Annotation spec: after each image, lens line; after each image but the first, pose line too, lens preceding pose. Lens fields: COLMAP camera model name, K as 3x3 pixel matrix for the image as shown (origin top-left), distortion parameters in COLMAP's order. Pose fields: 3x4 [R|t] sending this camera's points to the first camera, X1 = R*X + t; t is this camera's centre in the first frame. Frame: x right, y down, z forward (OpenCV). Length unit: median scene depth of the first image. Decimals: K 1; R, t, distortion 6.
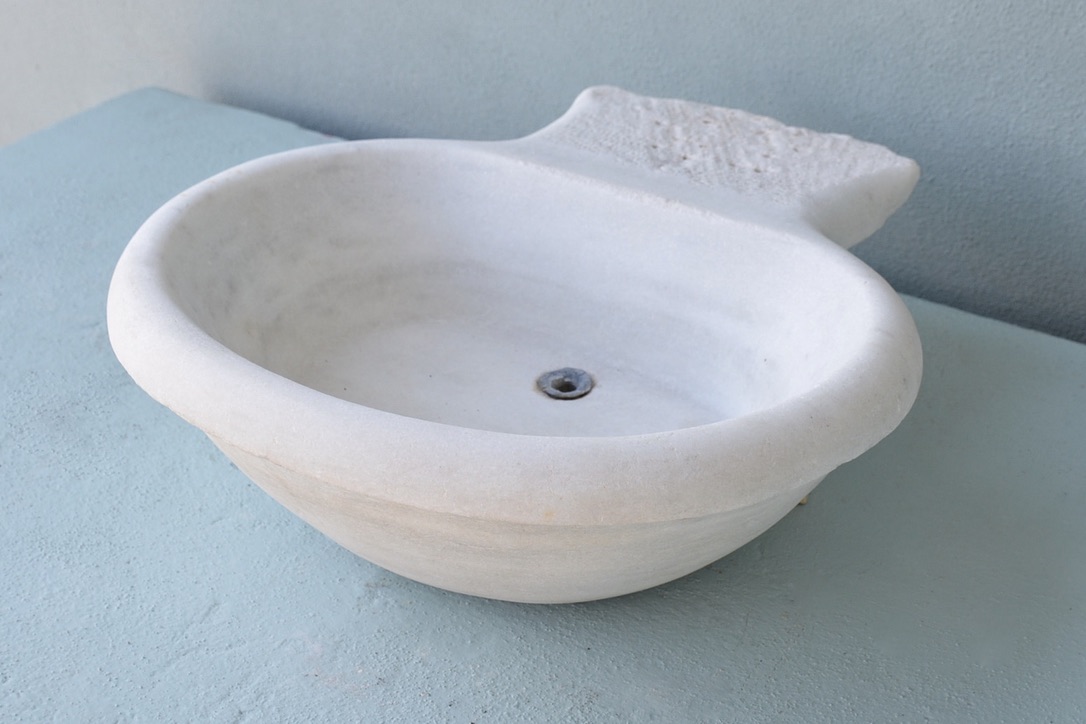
lens RADIAL K [[1594.4, 0, 565.8], [0, 1594.4, 292.7], [0, 0, 1]] dist [-0.139358, 0.000000]
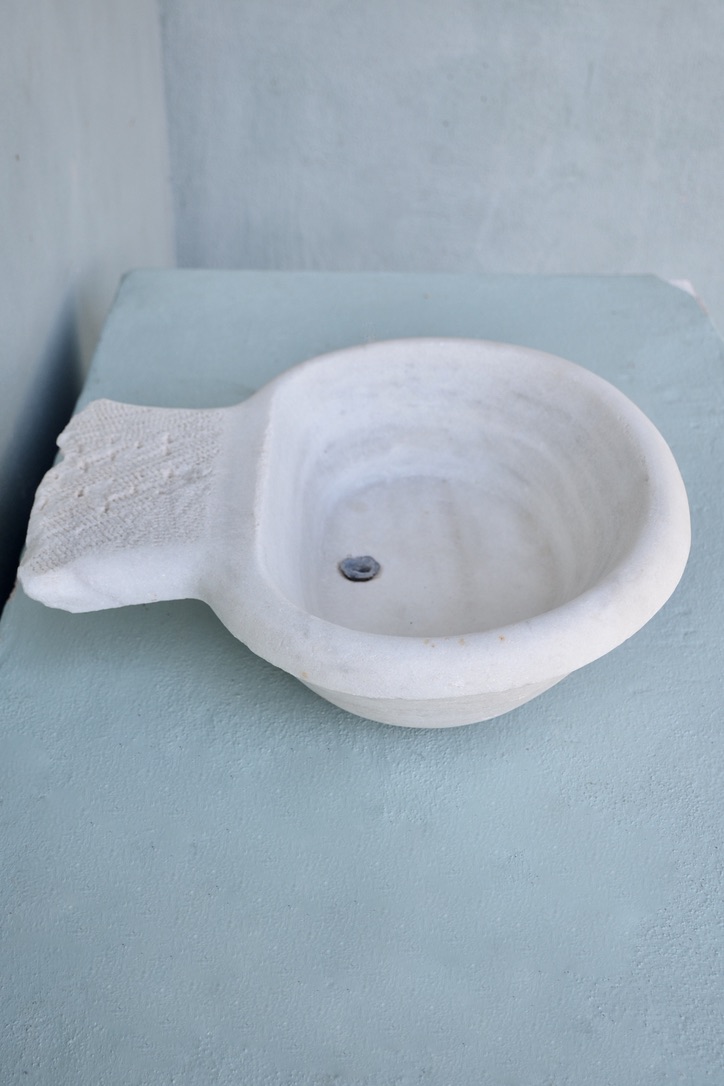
lens RADIAL K [[1260.2, 0, 344.7], [0, 1260.2, 607.2], [0, 0, 1]] dist [-0.026582, 0.000000]
pose [[-0.564020, -0.495301, 0.660726, -0.642755], [0.401450, 0.534752, 0.743558, -0.651943], [-0.721609, 0.684630, -0.102772, 1.019158]]
